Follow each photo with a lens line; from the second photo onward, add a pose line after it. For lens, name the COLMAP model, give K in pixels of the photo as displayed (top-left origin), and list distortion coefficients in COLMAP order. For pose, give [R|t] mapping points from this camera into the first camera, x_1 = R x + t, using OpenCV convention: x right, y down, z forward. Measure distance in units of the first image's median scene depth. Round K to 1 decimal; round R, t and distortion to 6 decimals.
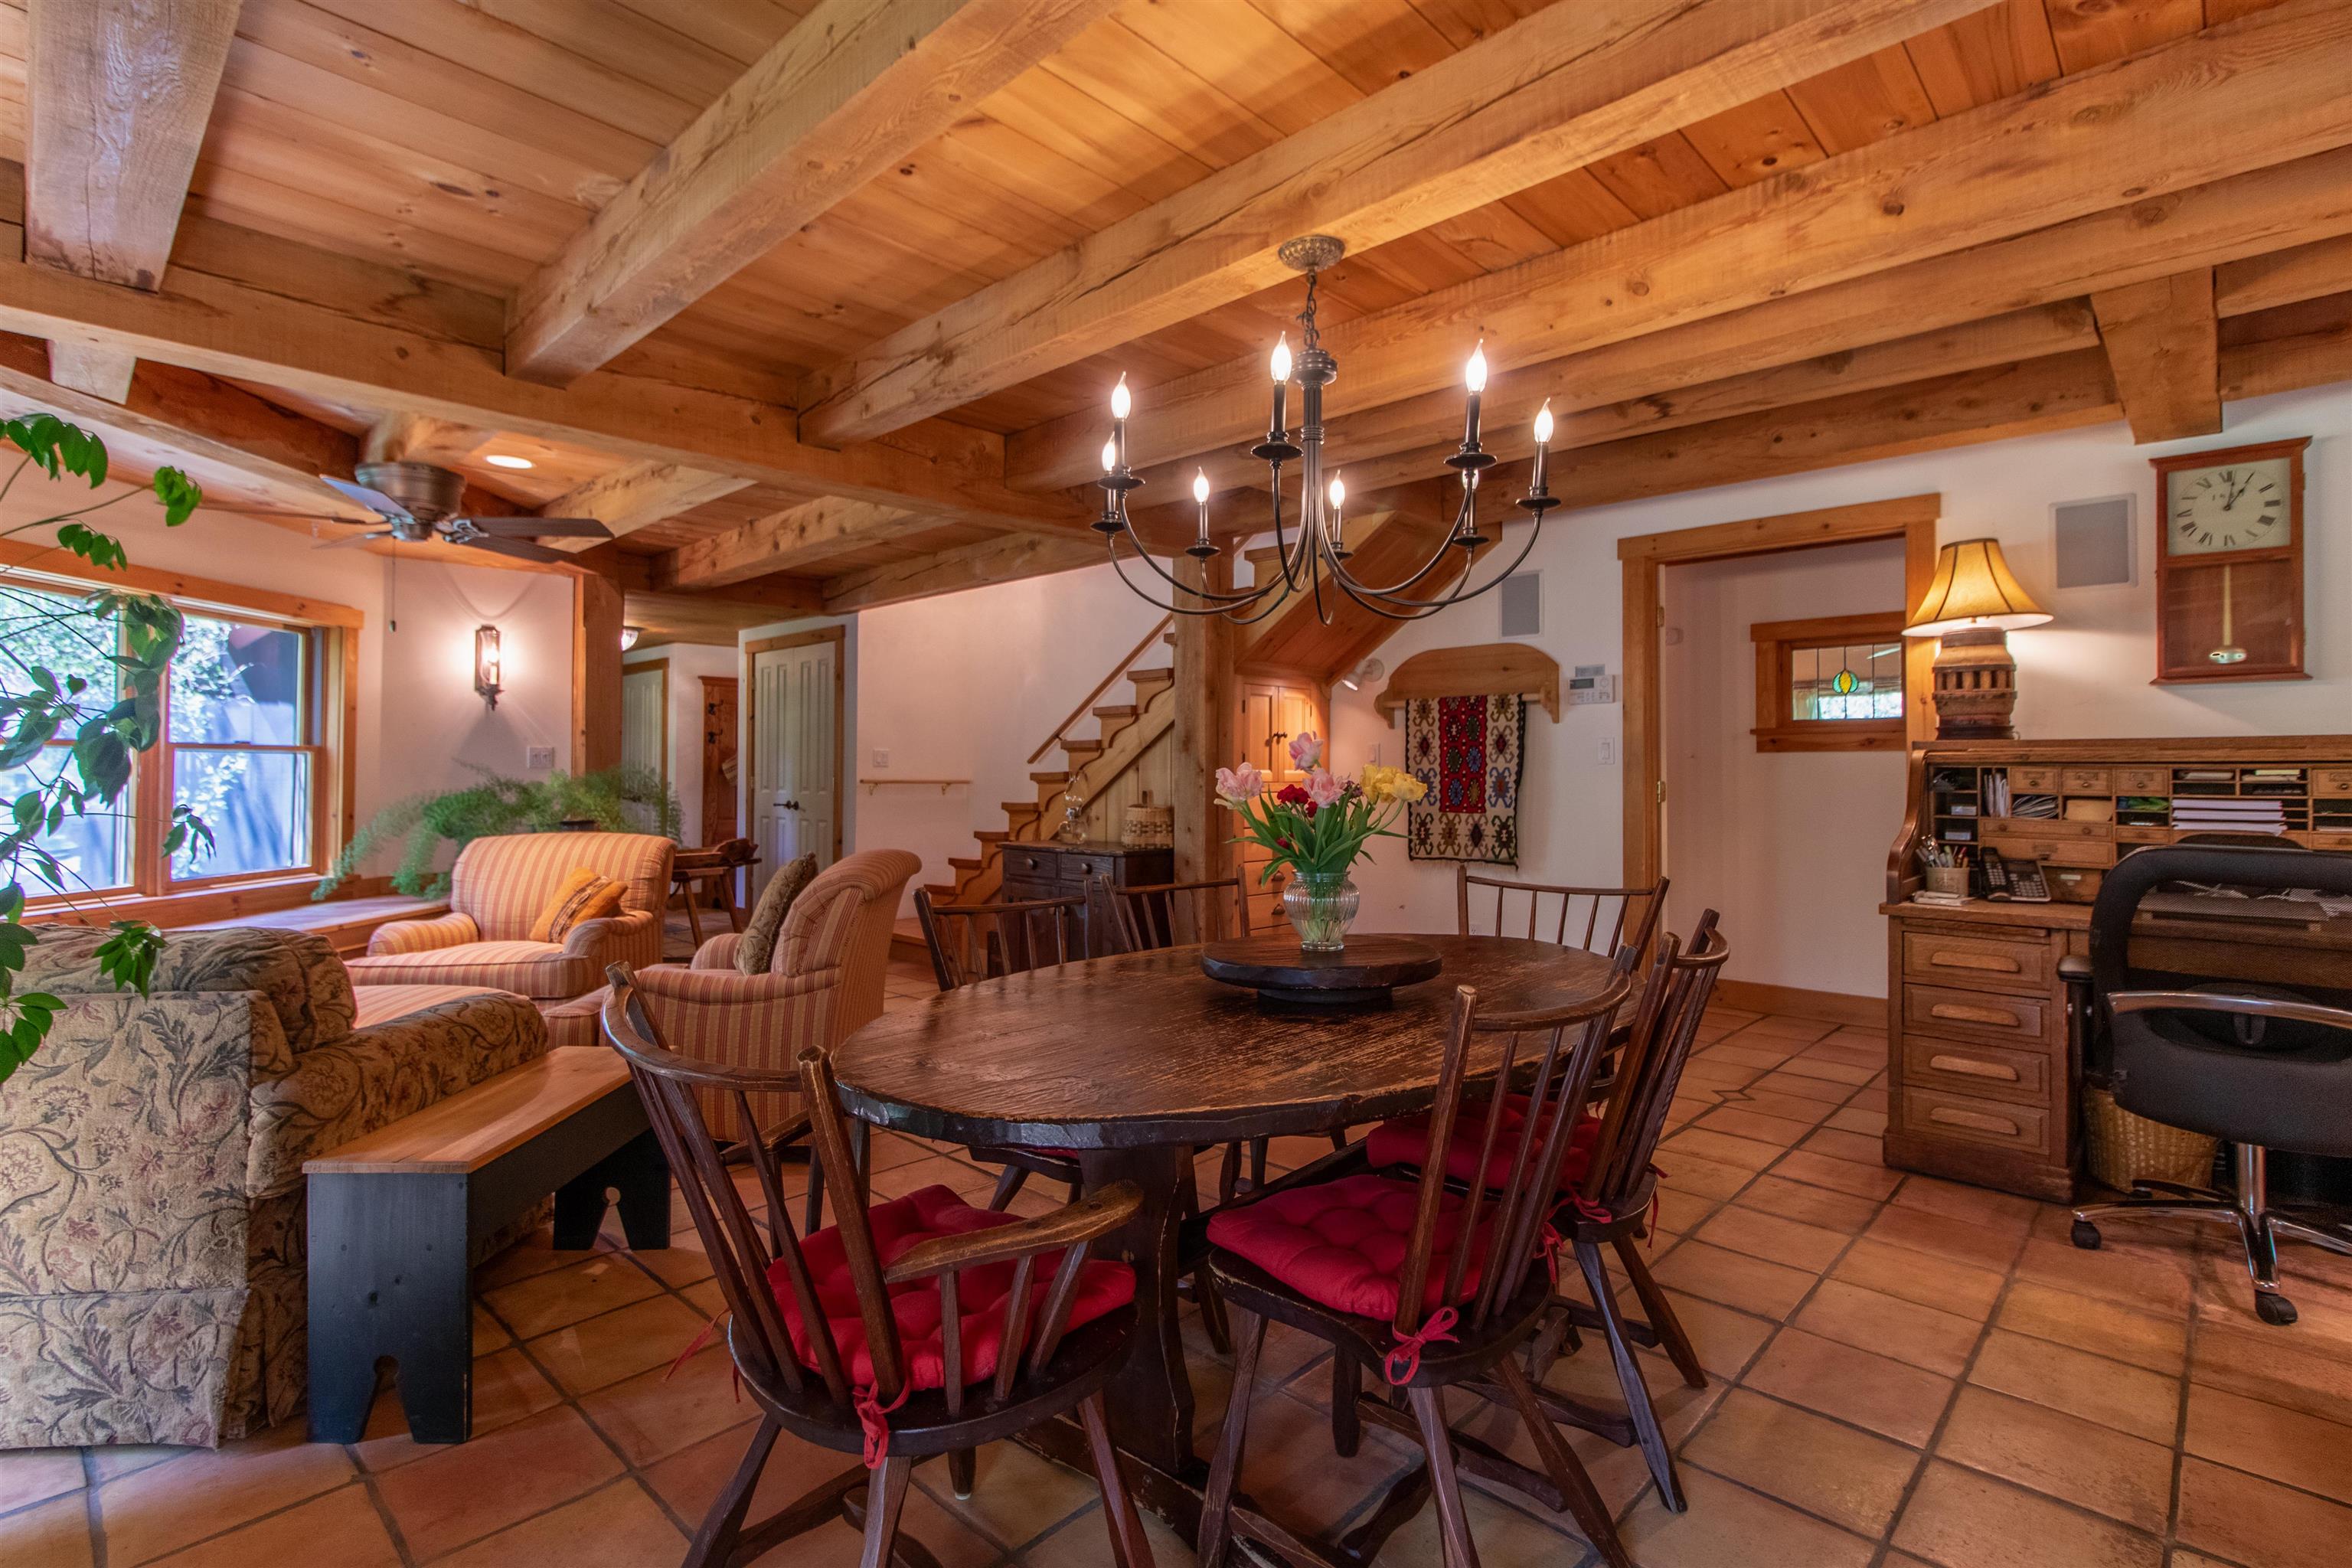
lens RADIAL K [[1105.4, 0, 1173.6], [0, 1105.4, 756.2], [0, 0, 1]] dist [0.006184, -0.001536]
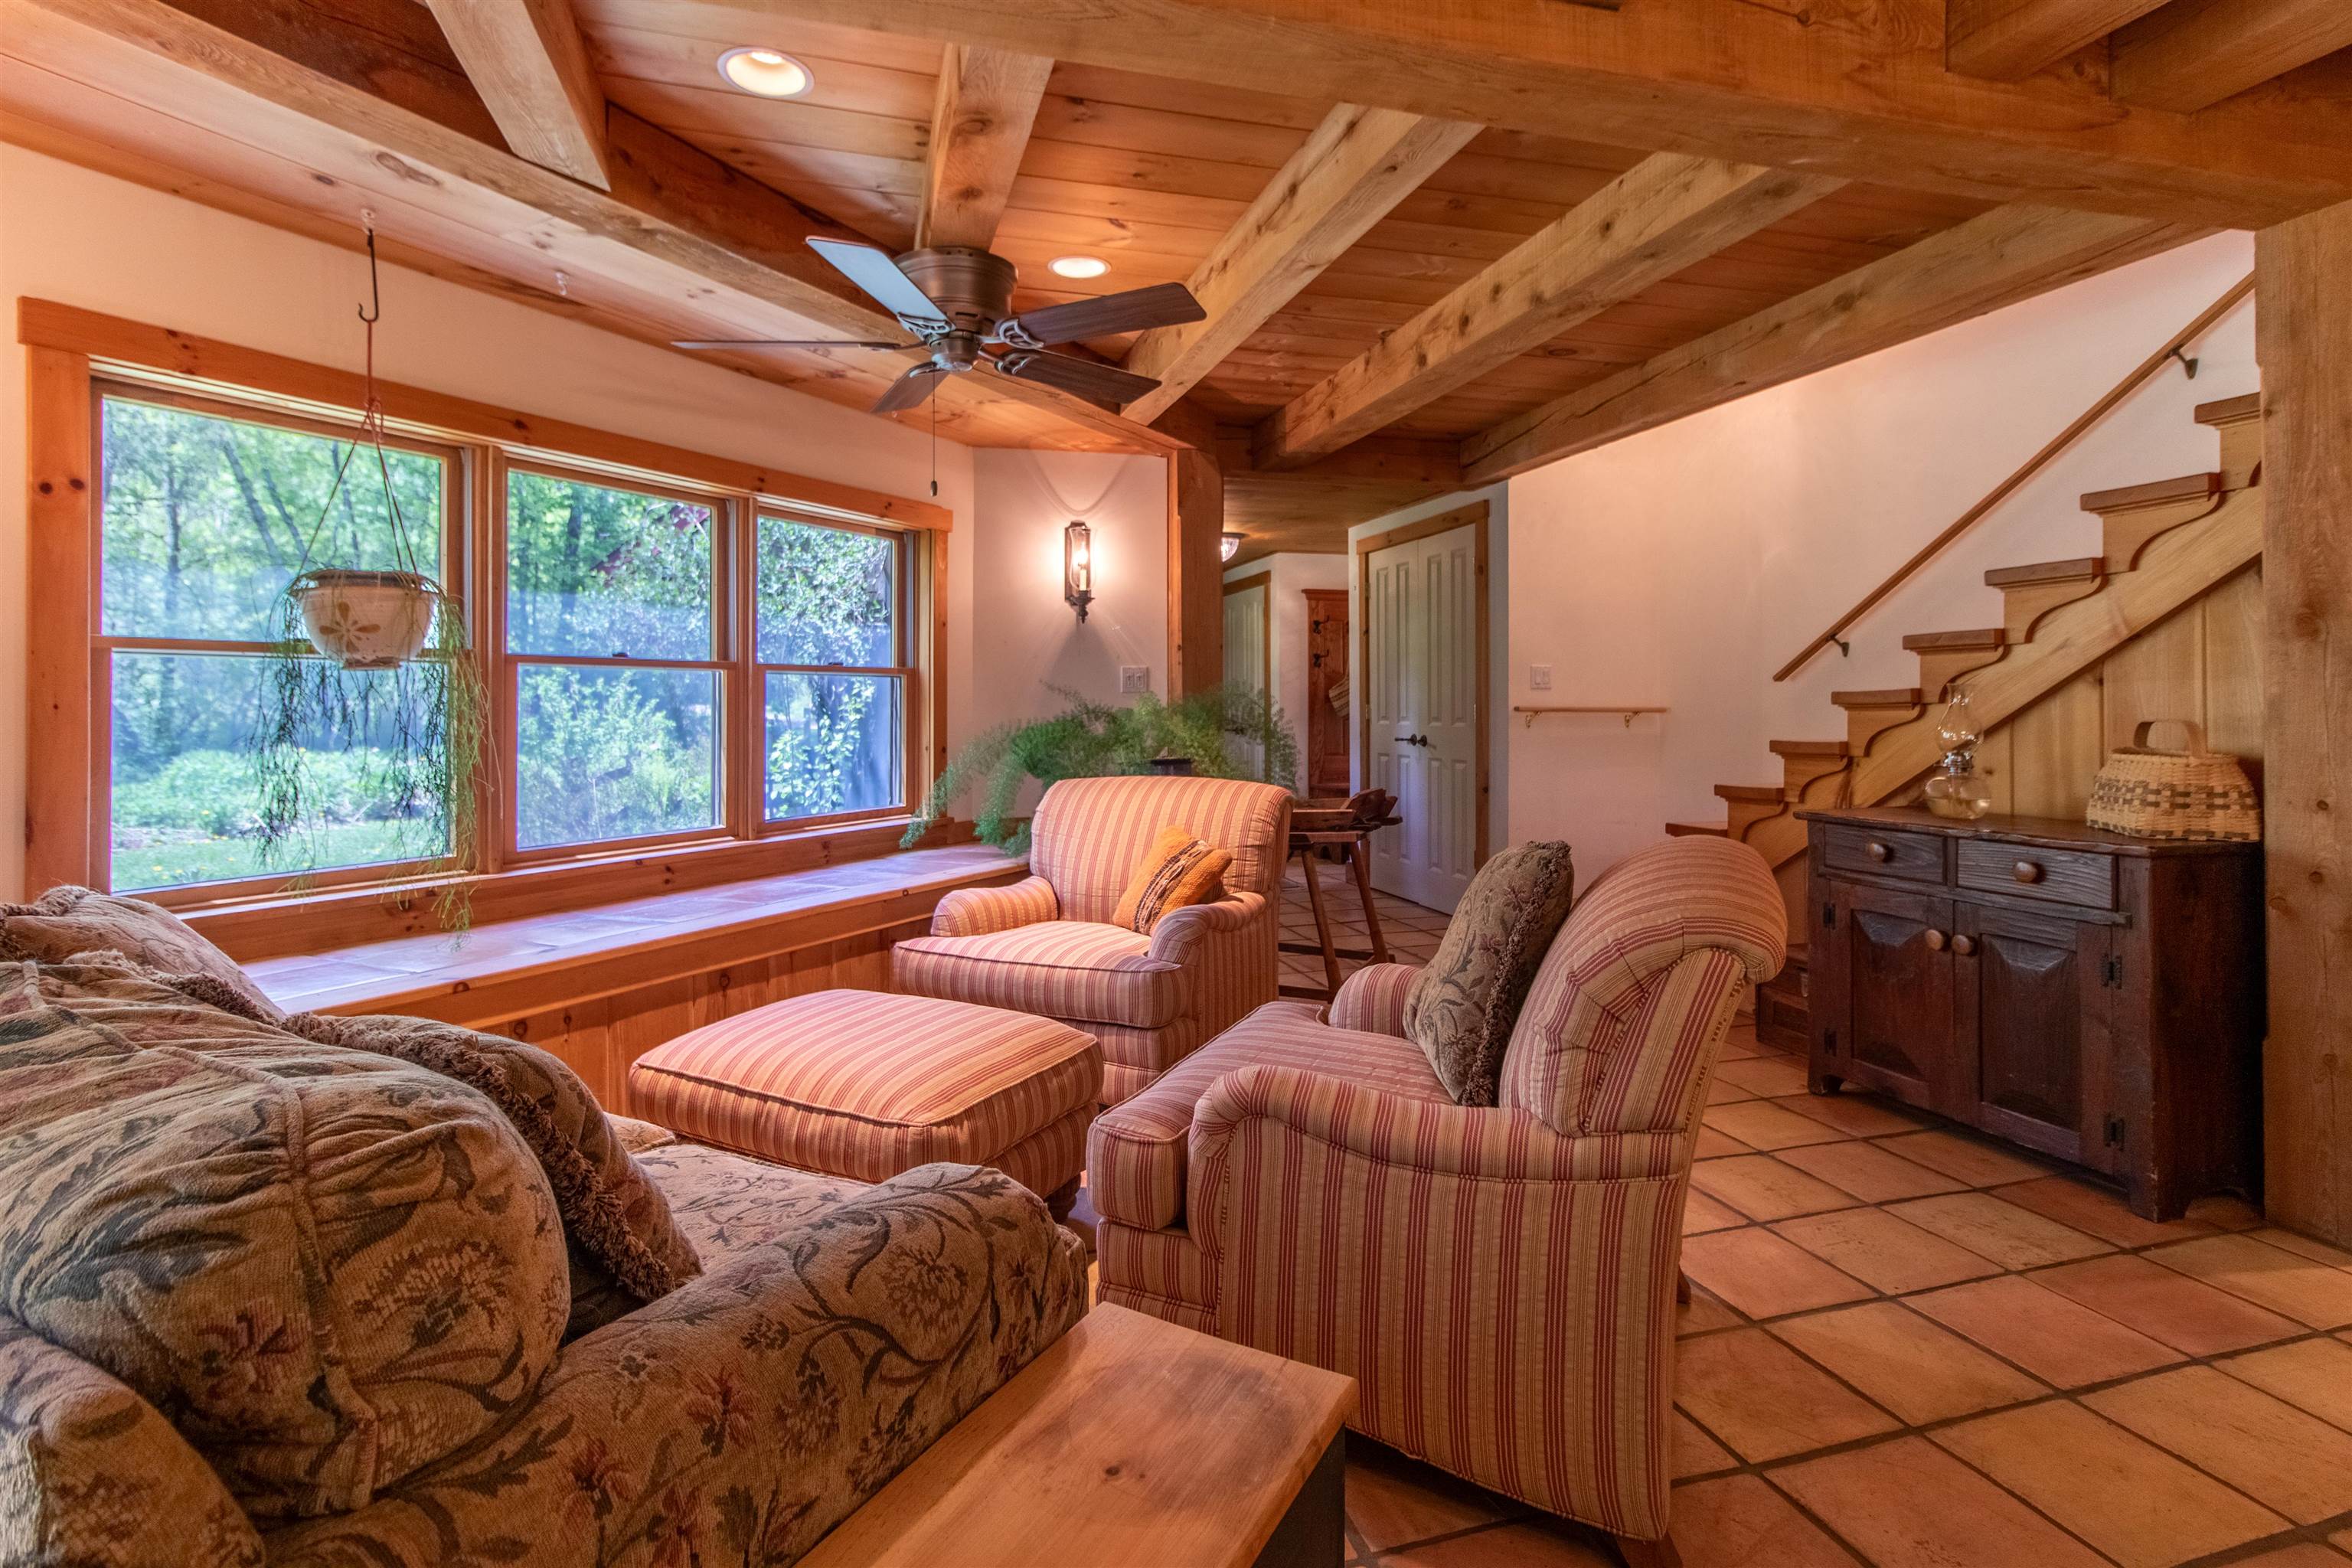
lens RADIAL K [[1105.4, 0, 1164.6], [0, 1105.4, 693.7], [0, 0, 1]] dist [0.006184, -0.001536]
pose [[0.868823, -0.010662, -0.495008, -0.166205], [0.012678, 0.999919, 0.000716, 0.012425], [0.494961, -0.006898, 0.868888, 0.337723]]
